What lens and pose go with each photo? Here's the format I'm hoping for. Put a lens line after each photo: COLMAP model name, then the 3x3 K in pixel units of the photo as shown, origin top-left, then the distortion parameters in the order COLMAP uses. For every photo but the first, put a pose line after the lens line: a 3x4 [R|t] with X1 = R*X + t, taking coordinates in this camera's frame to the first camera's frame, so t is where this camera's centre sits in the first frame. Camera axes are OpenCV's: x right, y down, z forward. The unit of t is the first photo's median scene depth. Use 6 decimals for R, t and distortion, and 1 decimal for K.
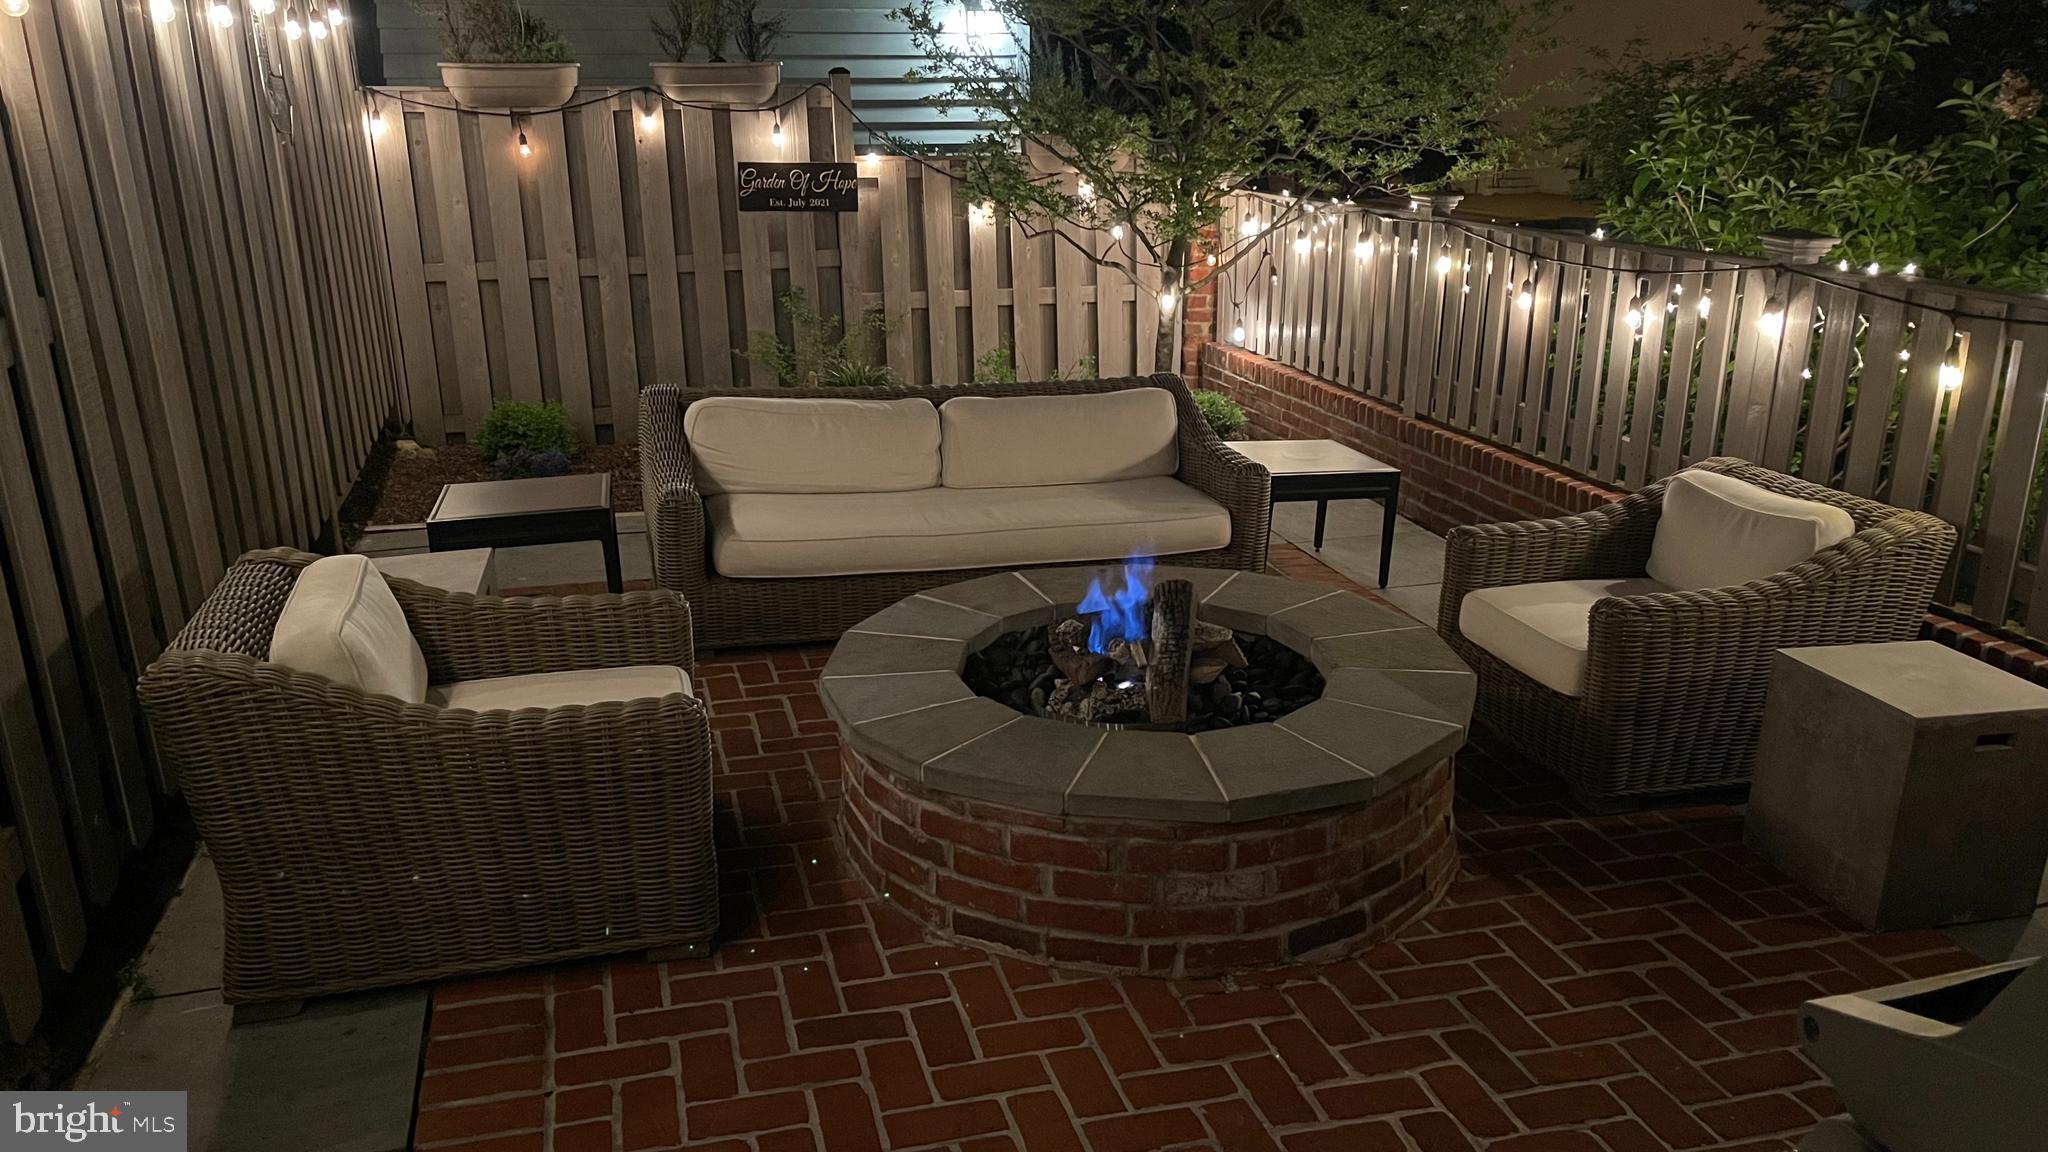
lens RADIAL K [[1524.9, 0, 1011.9], [0, 1524.9, 577.0], [0, 0, 1]] dist [0.061201, -0.051129]
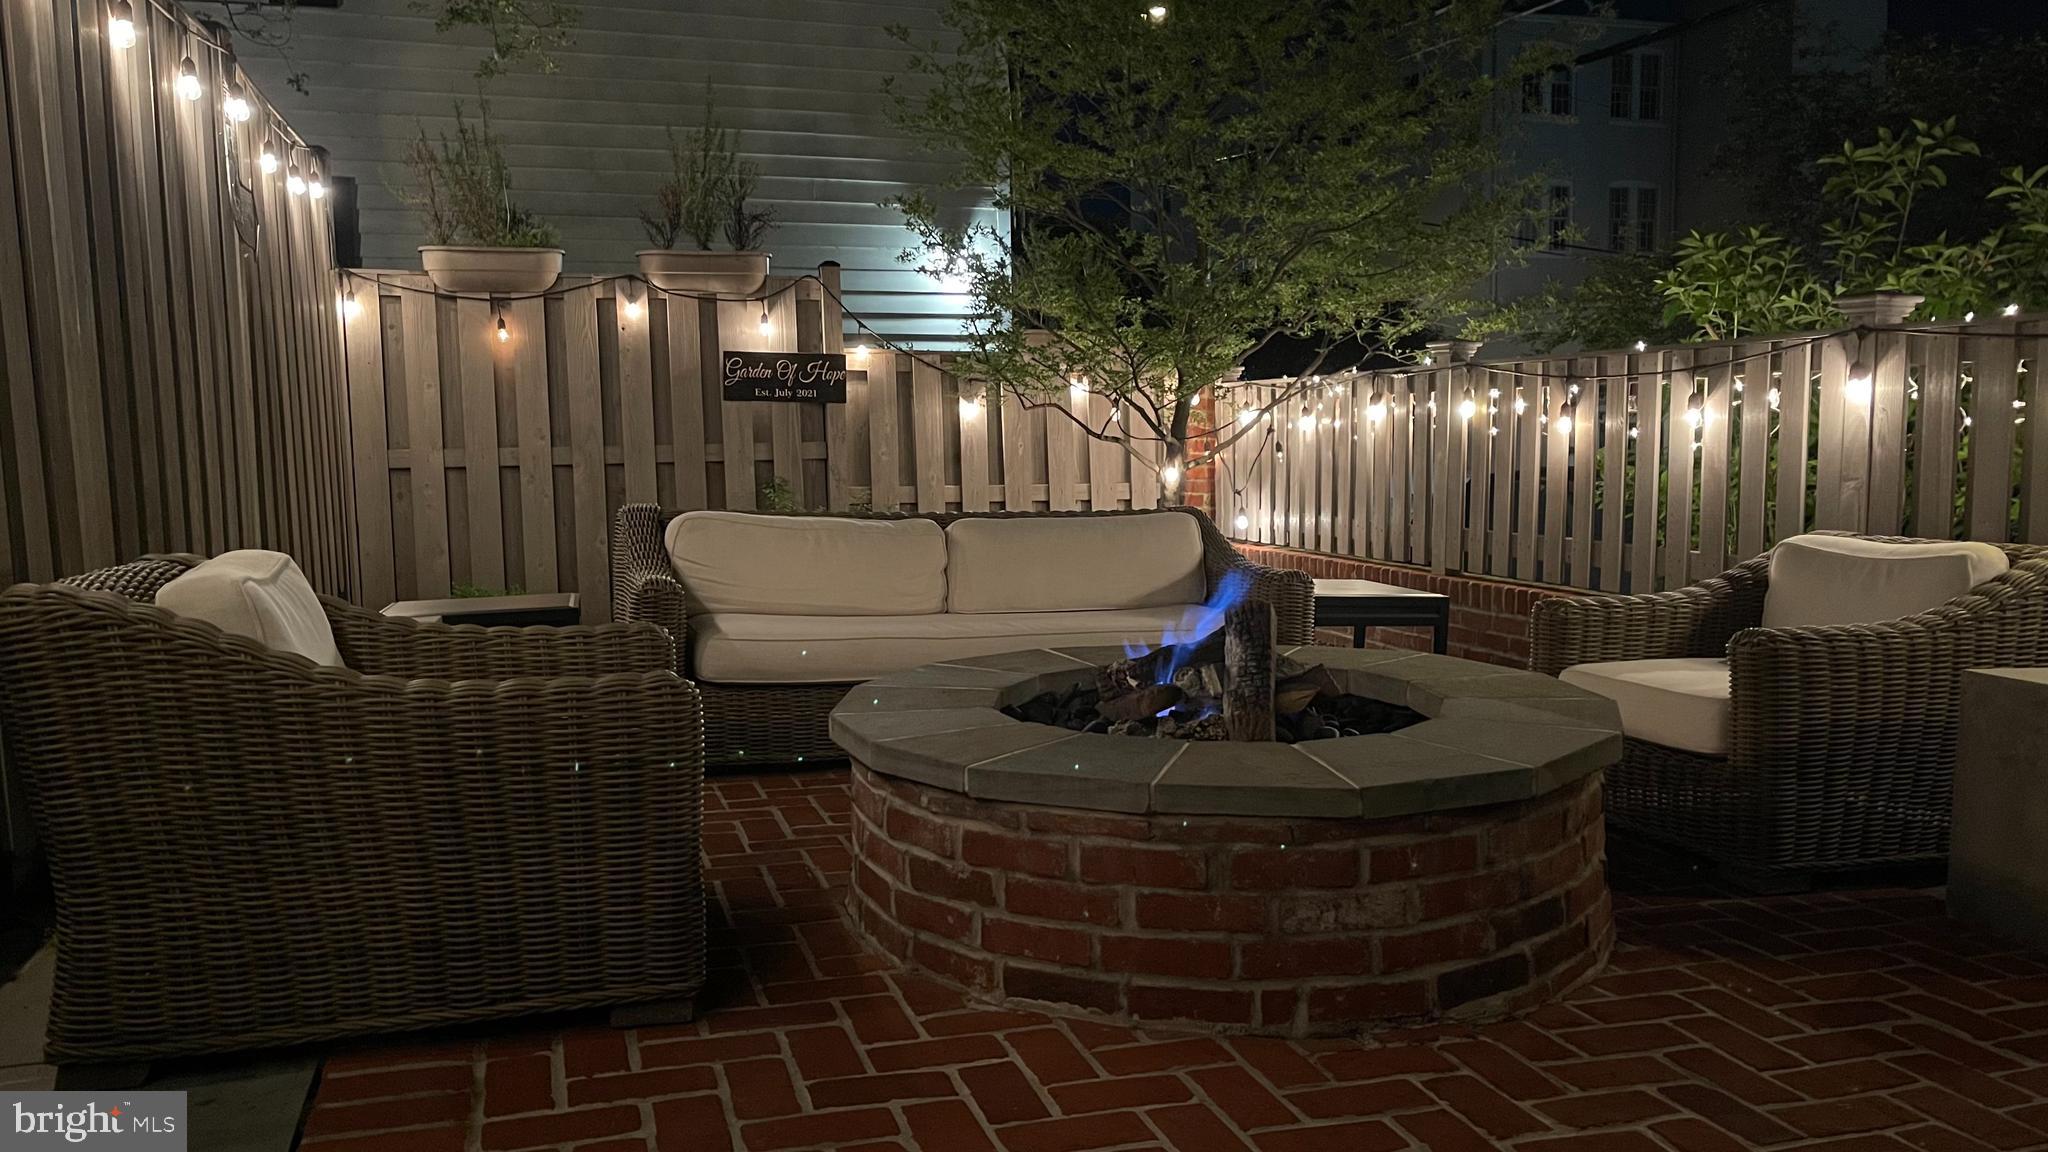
lens RADIAL K [[1524.9, 0, 1011.9], [0, 1524.9, 577.0], [0, 0, 1]] dist [0.061201, -0.051129]
pose [[0.999636, -0.005664, 0.026374, -0.038861], [0.011114, 0.977347, -0.211349, 0.136445], [-0.024580, 0.211565, 0.977055, 0.136319]]
